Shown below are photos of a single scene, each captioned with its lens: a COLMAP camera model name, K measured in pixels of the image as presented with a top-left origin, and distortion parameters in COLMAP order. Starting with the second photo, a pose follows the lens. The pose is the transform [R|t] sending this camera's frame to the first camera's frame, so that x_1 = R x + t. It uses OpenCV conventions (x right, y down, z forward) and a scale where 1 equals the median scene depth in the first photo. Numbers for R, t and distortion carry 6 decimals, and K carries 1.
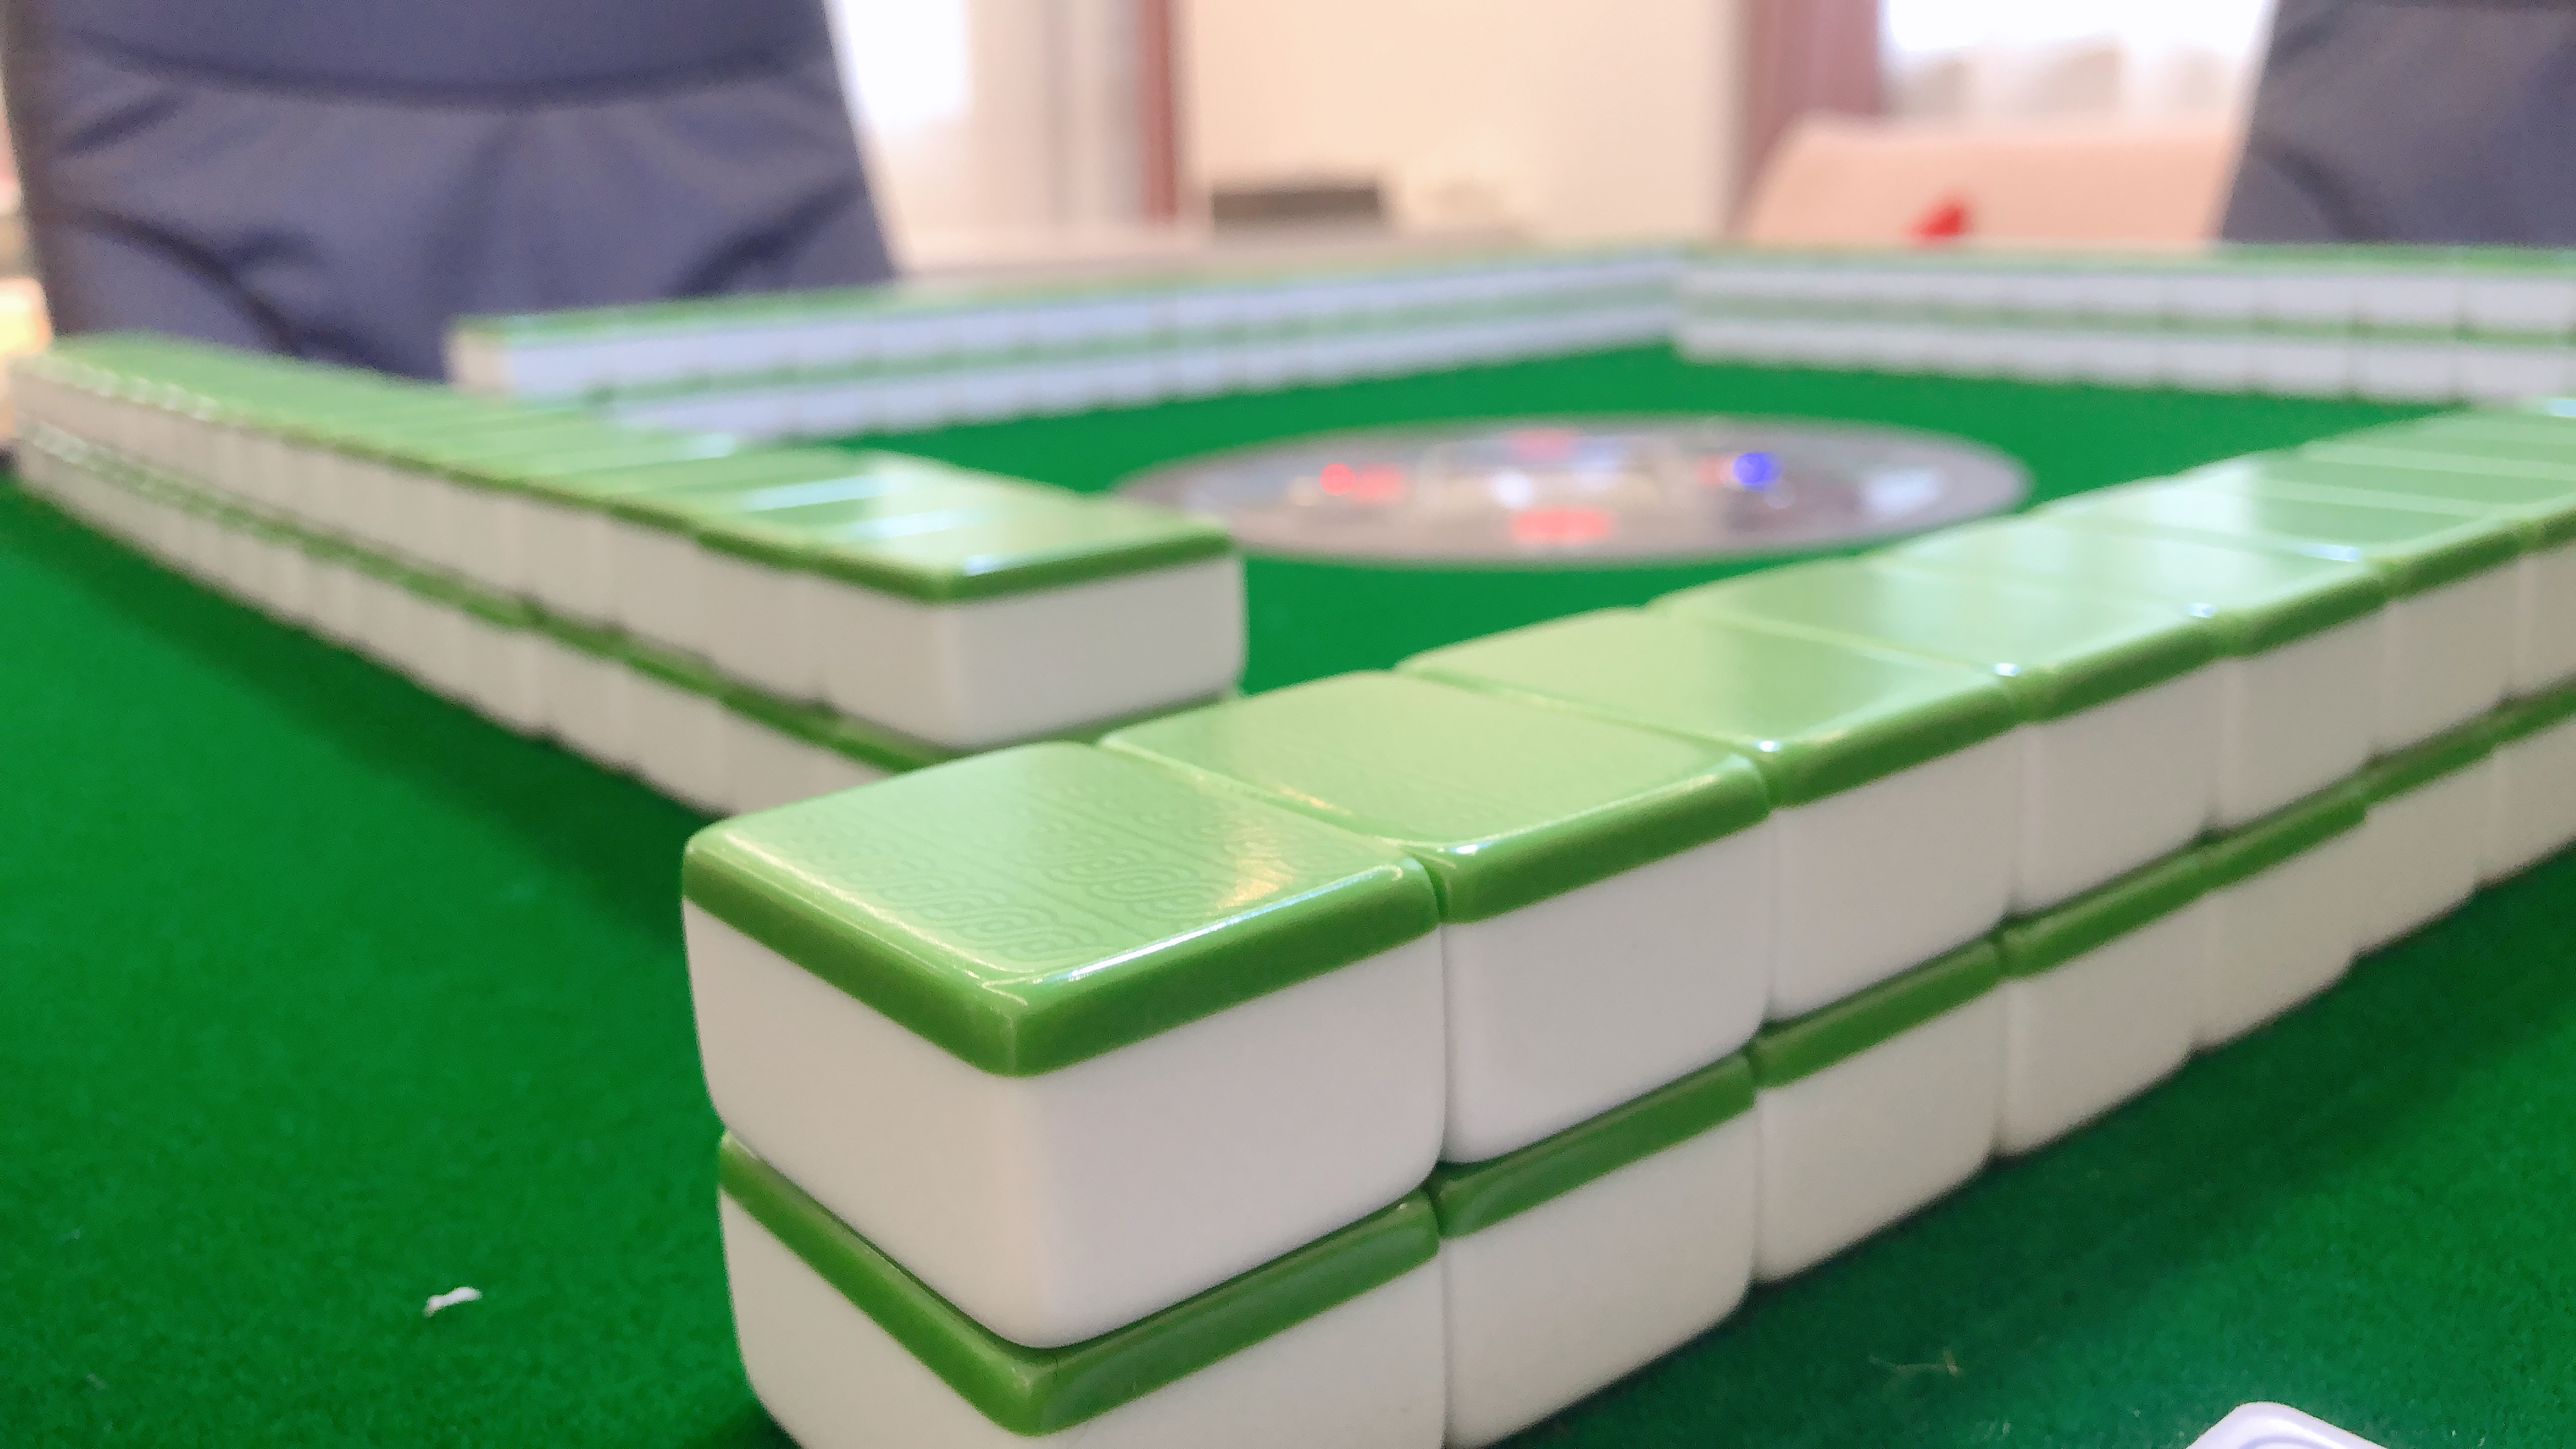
lens RADIAL K [[1989.0, 0, 1285.2], [0, 1989.0, 725.5], [0, 0, 1]] dist [0.070645, -0.067737]
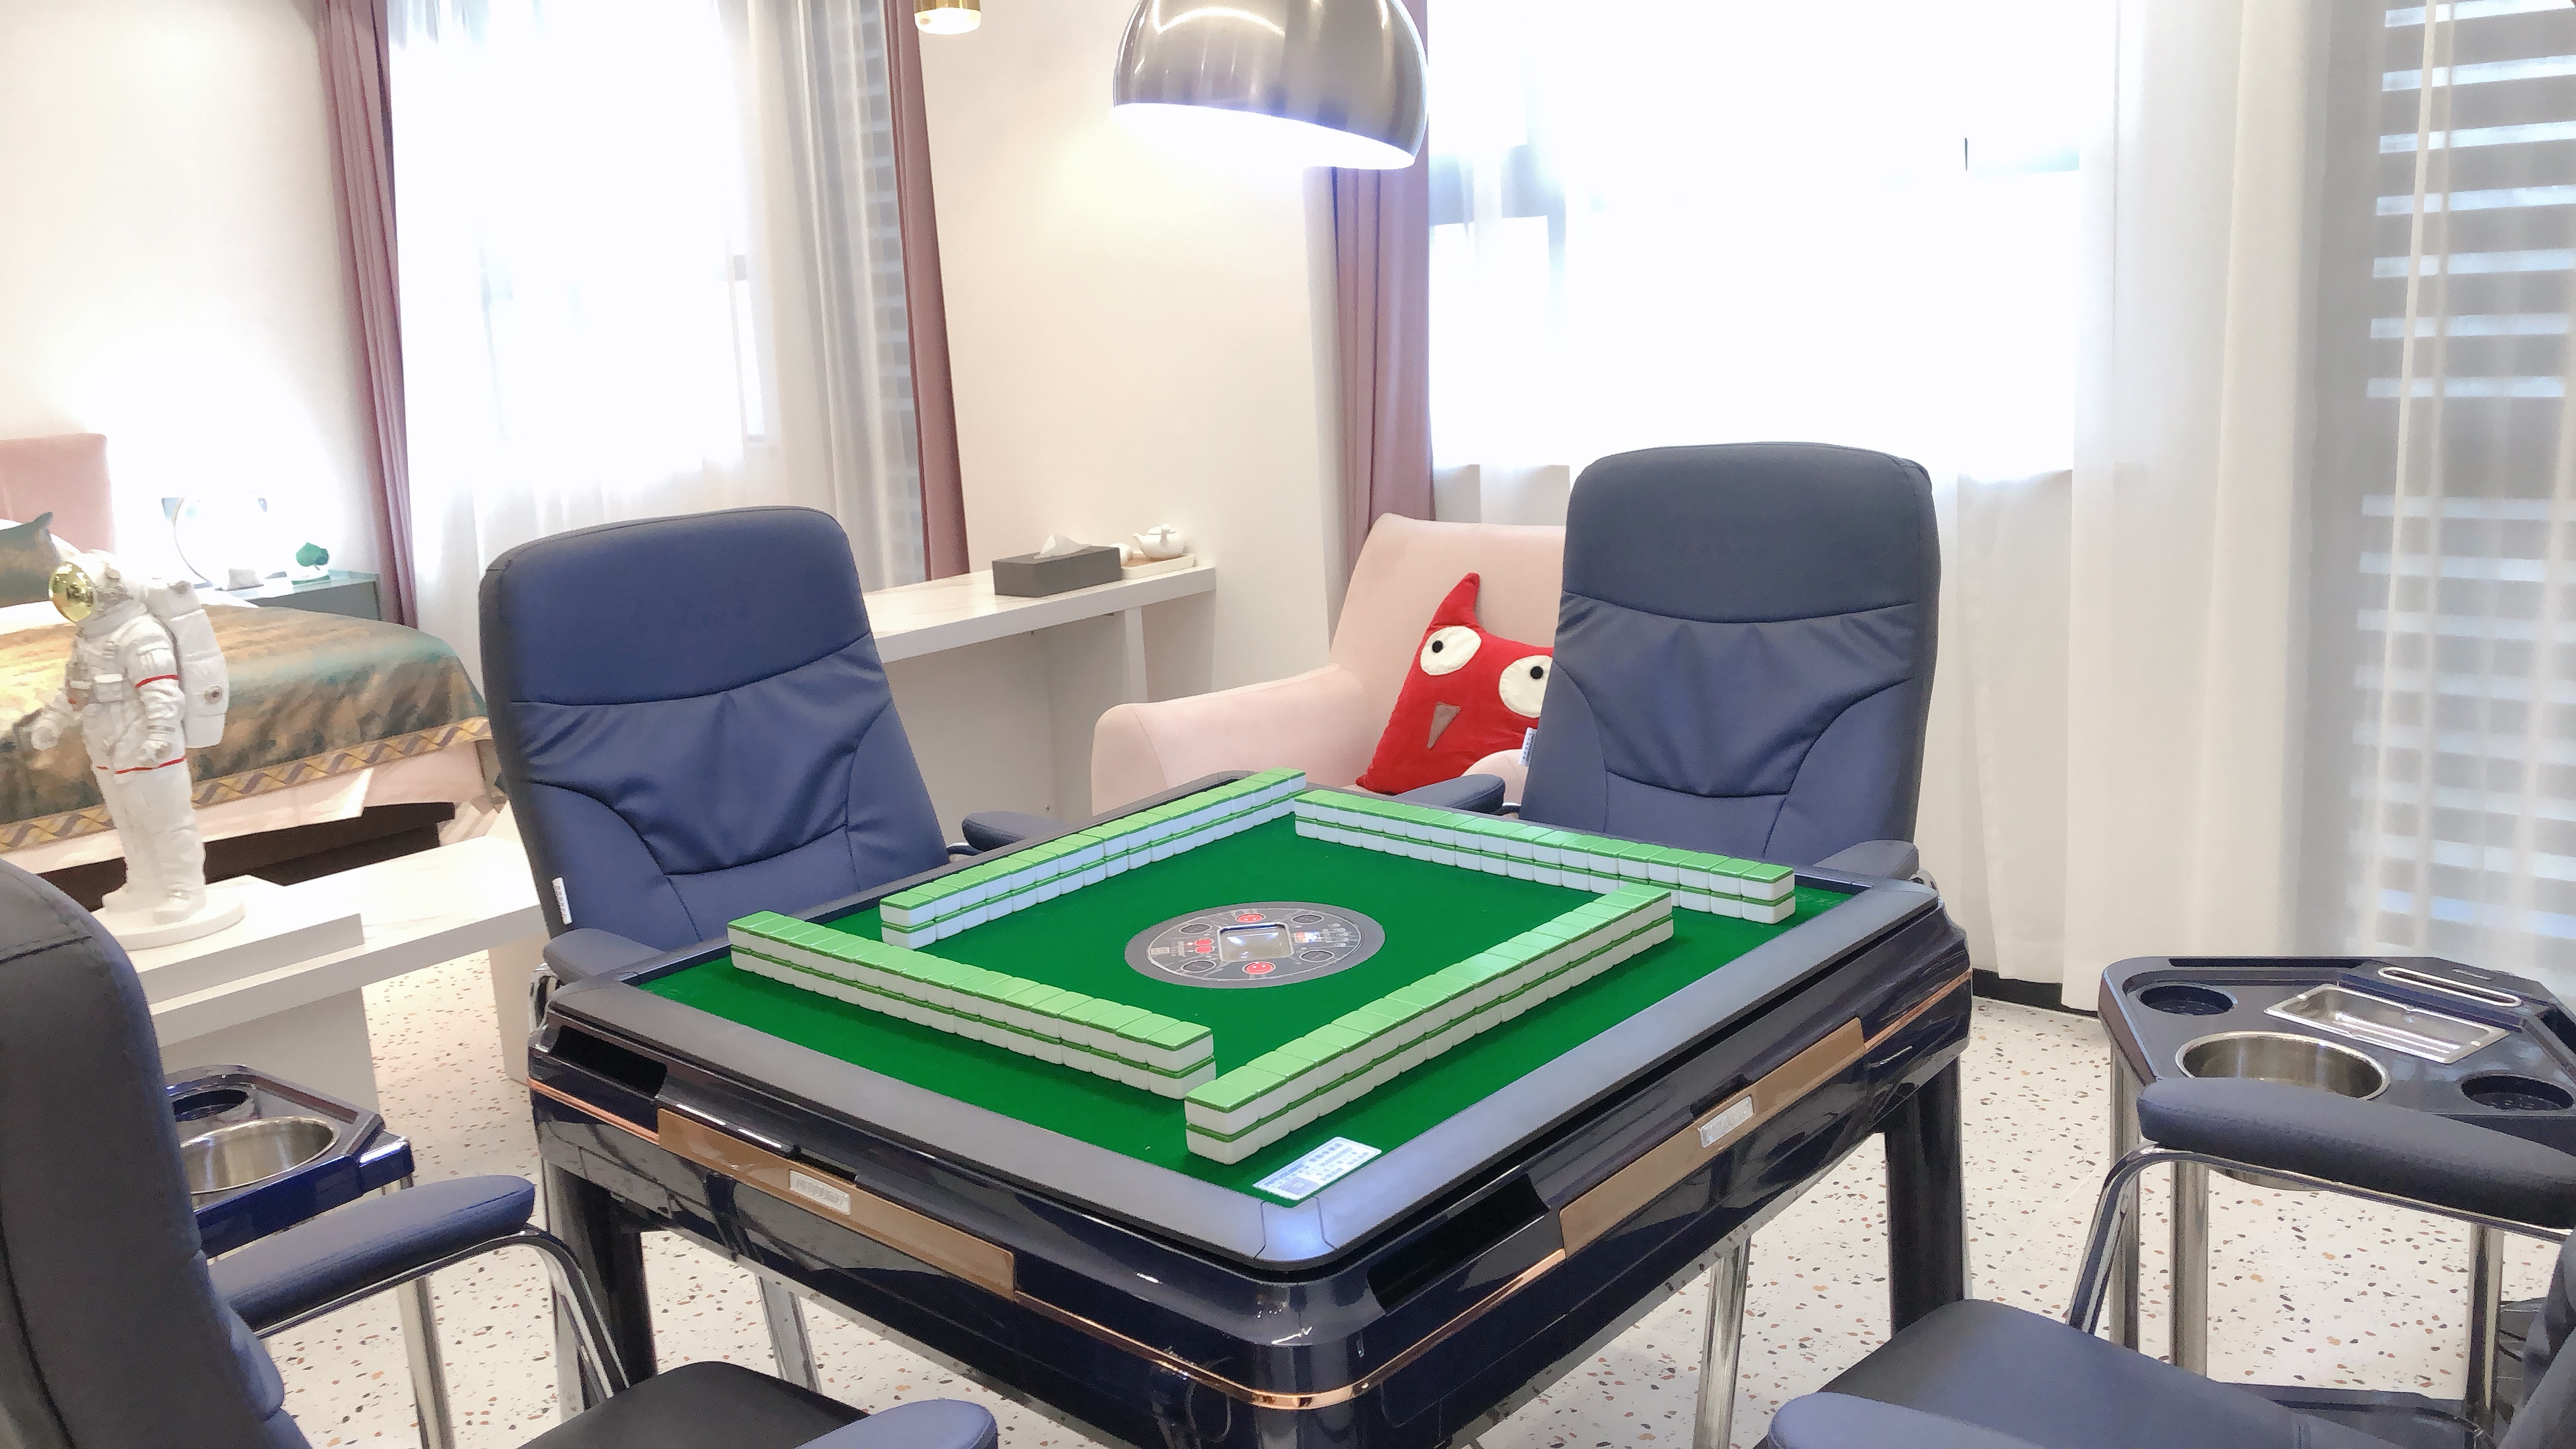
lens RADIAL K [[1989.0, 0, 1288.4], [0, 1989.0, 716.9], [0, 0, 1]] dist [0.070645, -0.067737]
pose [[0.985793, -0.048247, 0.160885, -0.144214], [0.057293, 0.996999, -0.052071, -0.142608], [-0.157890, 0.060549, 0.985599, -1.012384]]
